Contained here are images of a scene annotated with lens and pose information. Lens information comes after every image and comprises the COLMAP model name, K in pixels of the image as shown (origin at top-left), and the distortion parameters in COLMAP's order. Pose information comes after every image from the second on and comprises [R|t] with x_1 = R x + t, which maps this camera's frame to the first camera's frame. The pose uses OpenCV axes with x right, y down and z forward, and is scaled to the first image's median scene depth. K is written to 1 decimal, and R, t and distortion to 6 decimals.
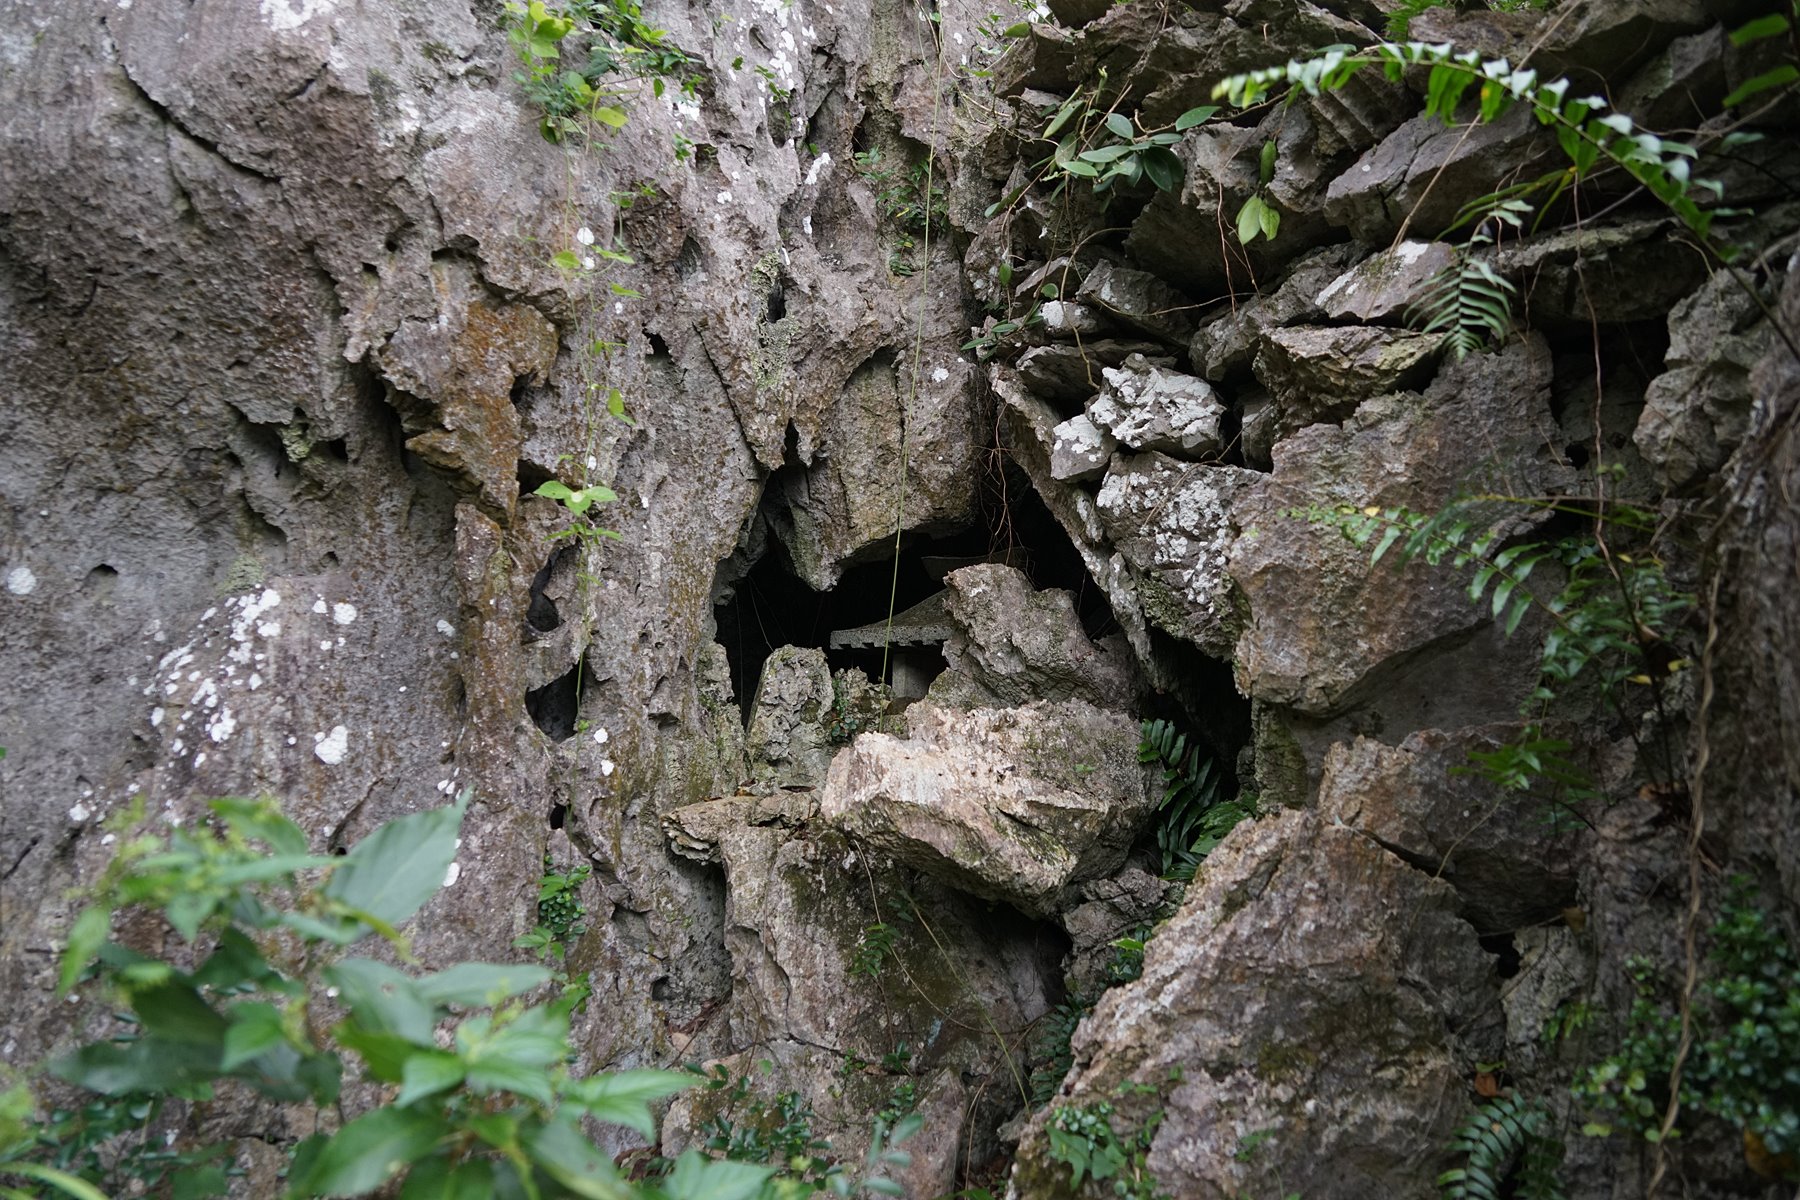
lens RADIAL K [[1185.1, 0, 896.8], [0, 1185.1, 607.1], [0, 0, 1]] dist [-0.047676, 0.022131]
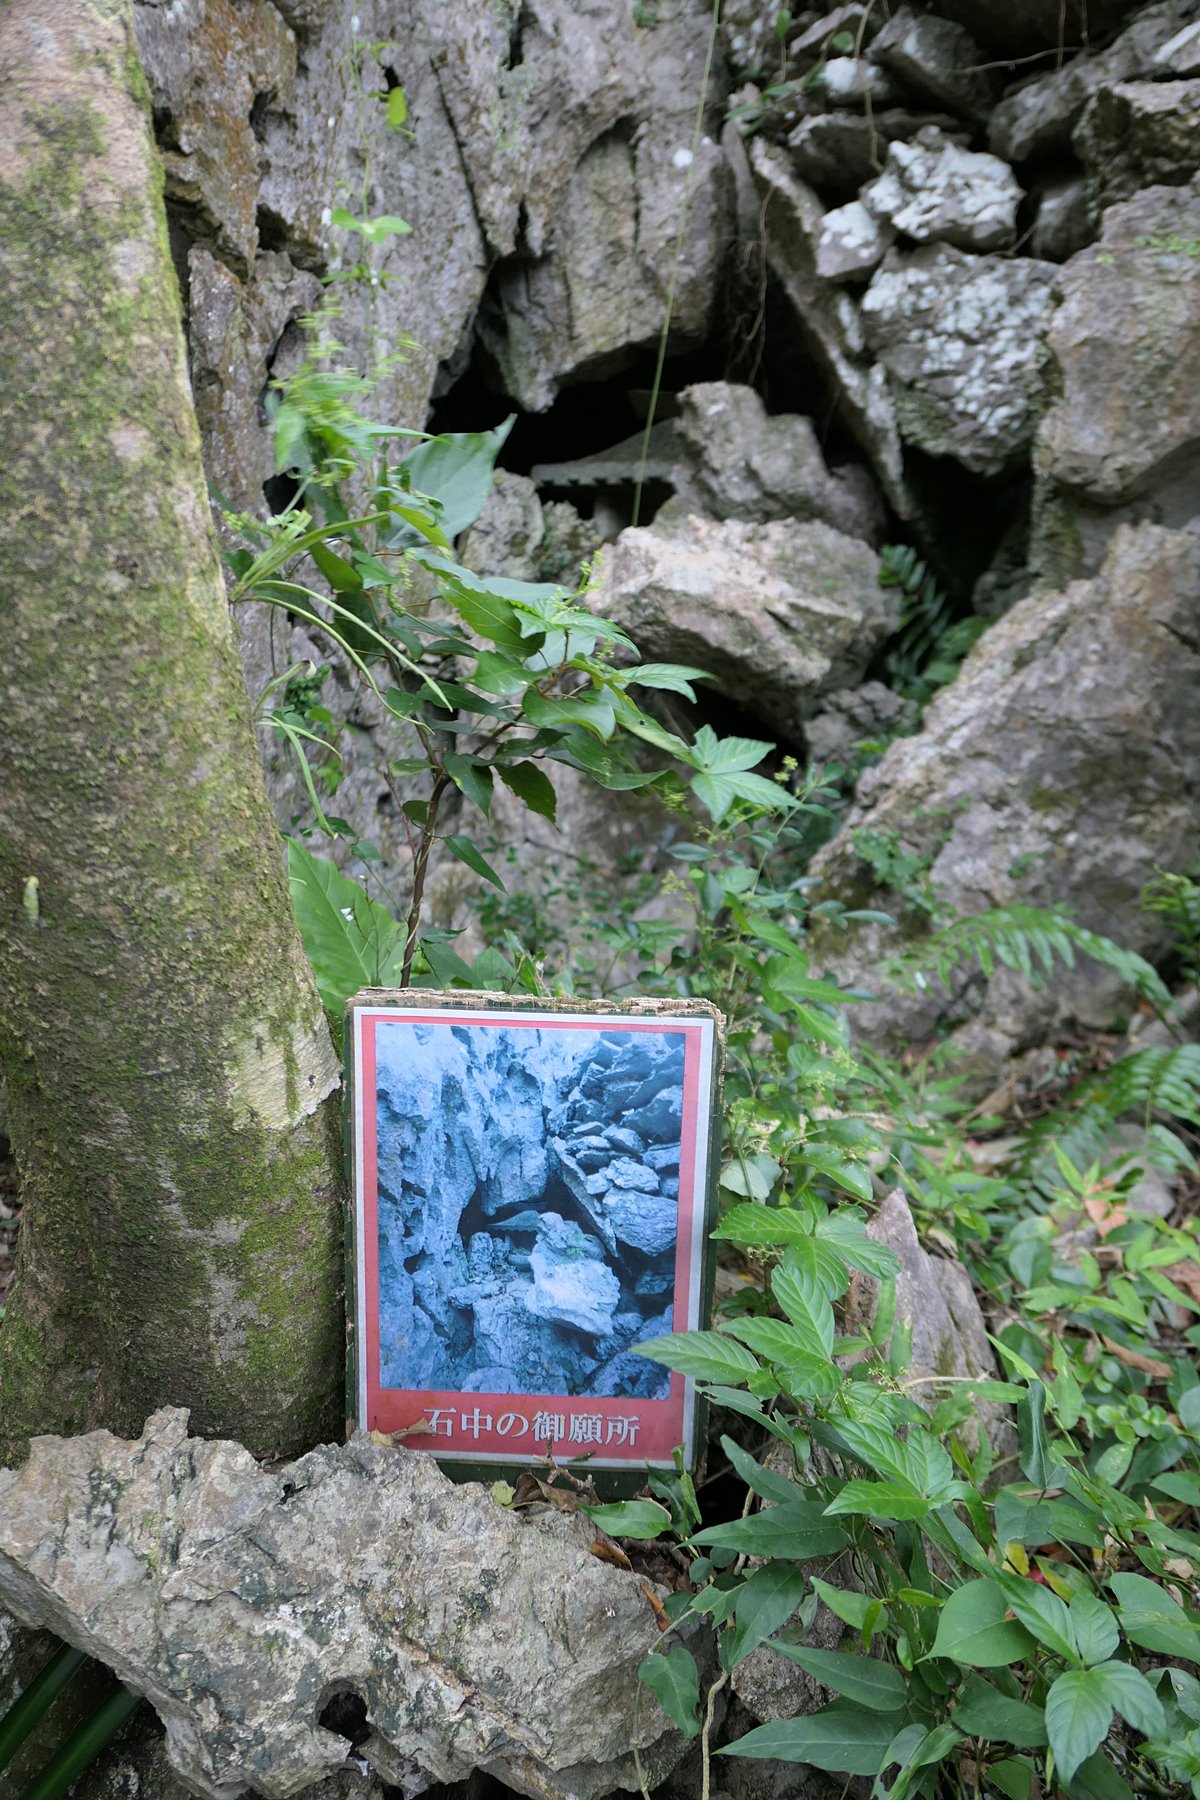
lens RADIAL K [[1259.0, 0, 600.0], [0, 1259.0, 900.0], [0, 0, 1]] dist [-0.008122, -0.001322]
pose [[0.995703, 0.023637, 0.089539, -0.128344], [-0.048387, 0.957189, 0.285390, 0.096941], [-0.078960, -0.288497, 0.954220, -0.088246]]
